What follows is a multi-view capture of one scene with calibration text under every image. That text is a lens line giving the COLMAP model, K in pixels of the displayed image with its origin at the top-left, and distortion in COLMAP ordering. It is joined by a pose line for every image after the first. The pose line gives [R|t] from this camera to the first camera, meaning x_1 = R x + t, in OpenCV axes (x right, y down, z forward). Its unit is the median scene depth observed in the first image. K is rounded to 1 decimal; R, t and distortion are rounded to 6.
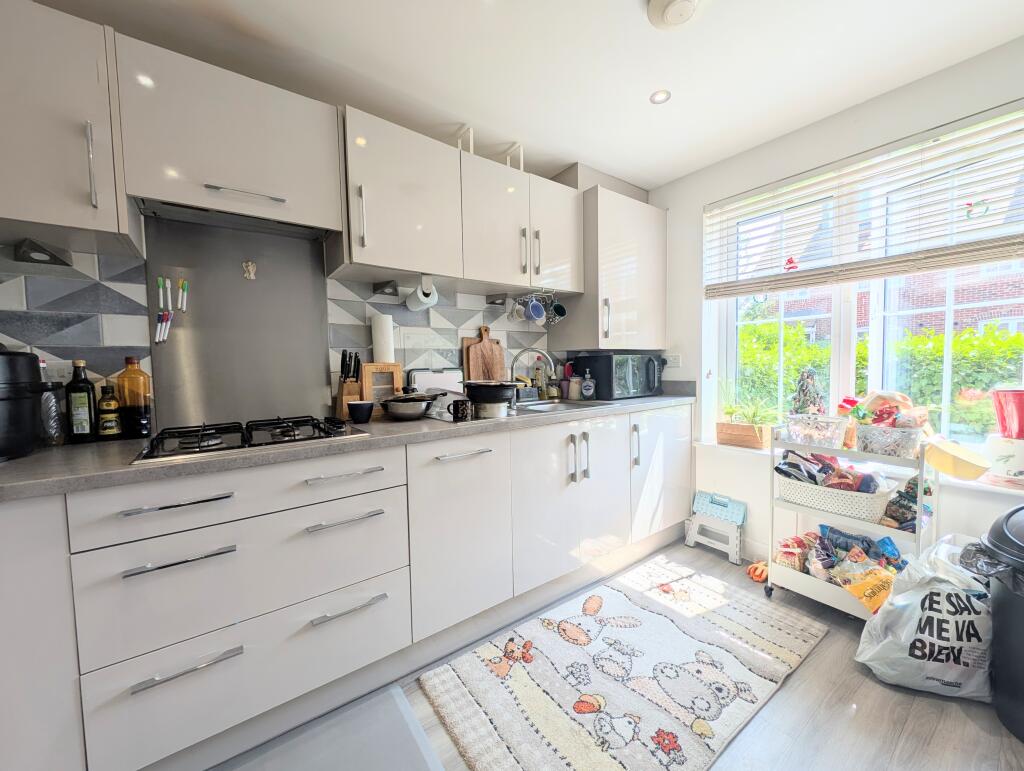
lens RADIAL K [[393.1, 0, 512.0], [0, 393.1, 385.5], [0, 0, 1]] dist [0.015362, -0.007796]
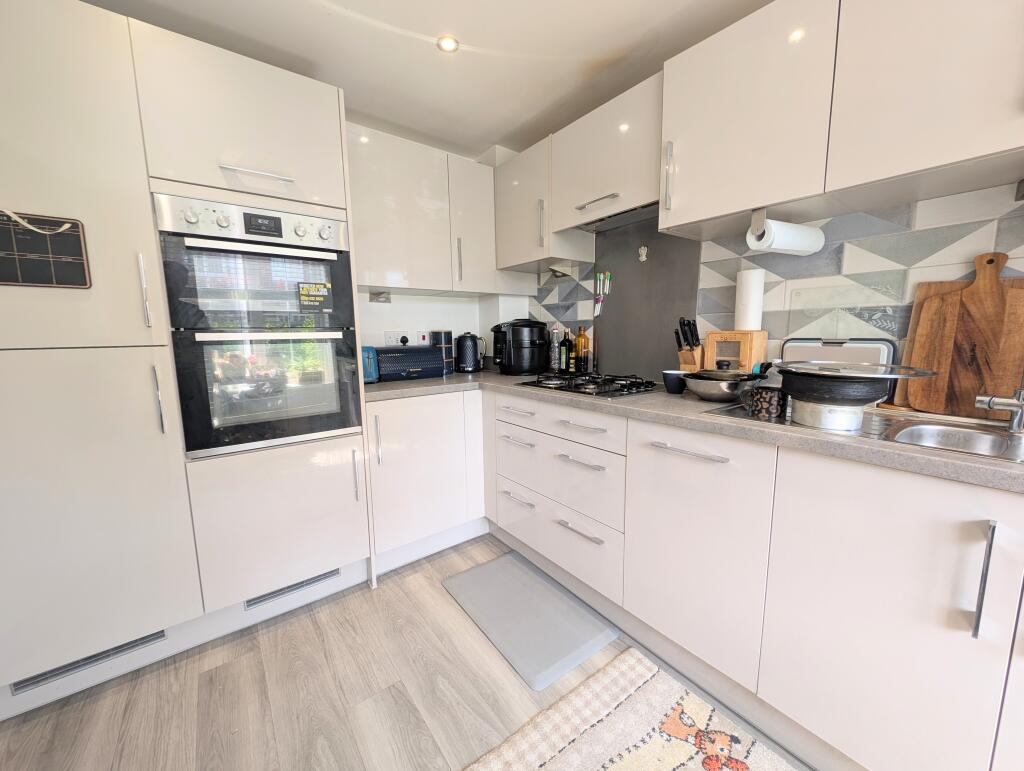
lens RADIAL K [[393.1, 0, 512.0], [0, 393.1, 385.5], [0, 0, 1]] dist [0.015362, -0.007796]
pose [[0.020377, 0.152524, -0.988090, 0.652508], [-0.040755, 0.987600, 0.151608, -0.062840], [0.998961, 0.037180, 0.026341, 0.640395]]
